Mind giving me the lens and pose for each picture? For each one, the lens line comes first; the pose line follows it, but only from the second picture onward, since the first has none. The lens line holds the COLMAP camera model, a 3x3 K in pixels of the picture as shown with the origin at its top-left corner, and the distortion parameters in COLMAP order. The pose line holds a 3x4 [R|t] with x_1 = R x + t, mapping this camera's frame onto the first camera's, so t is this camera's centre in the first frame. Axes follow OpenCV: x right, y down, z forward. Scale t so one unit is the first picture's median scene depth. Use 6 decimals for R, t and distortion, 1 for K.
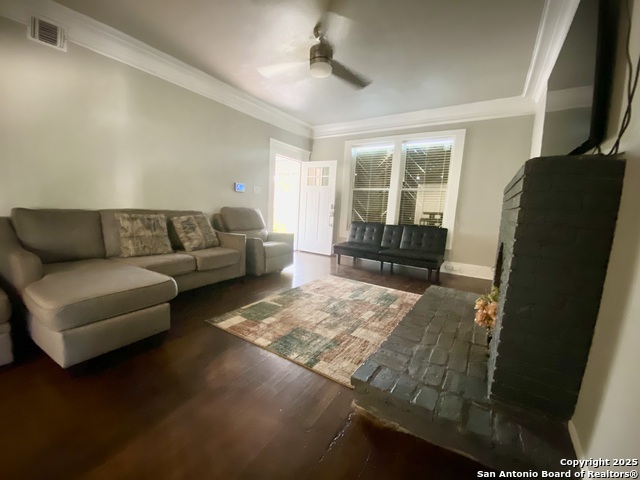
lens RADIAL K [[260.9, 0, 318.4], [0, 260.9, 239.8], [0, 0, 1]] dist [0.033037, -0.024493]
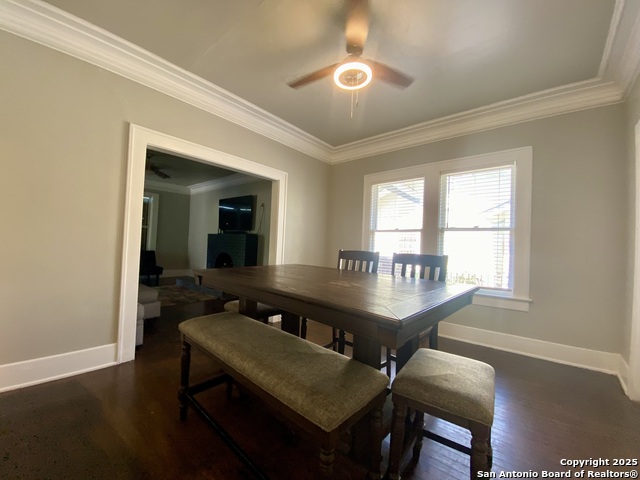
lens RADIAL K [[260.9, 0, 318.4], [0, 260.9, 239.8], [0, 0, 1]] dist [0.033037, -0.024493]
pose [[0.139442, -0.025125, 0.989911, -1.357941], [0.094063, 0.995494, 0.012017, -0.044332], [-0.985752, 0.091439, 0.141177, -0.365063]]
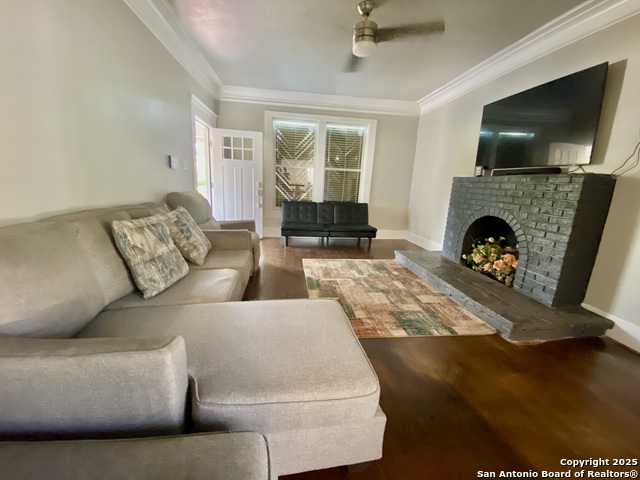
lens RADIAL K [[260.9, 0, 318.4], [0, 260.9, 239.8], [0, 0, 1]] dist [0.033037, -0.024493]
pose [[0.767202, -0.149872, 0.623650, -0.630905], [0.073800, 0.986487, 0.146278, -0.091729], [-0.637145, -0.066199, 0.767895, 0.255304]]
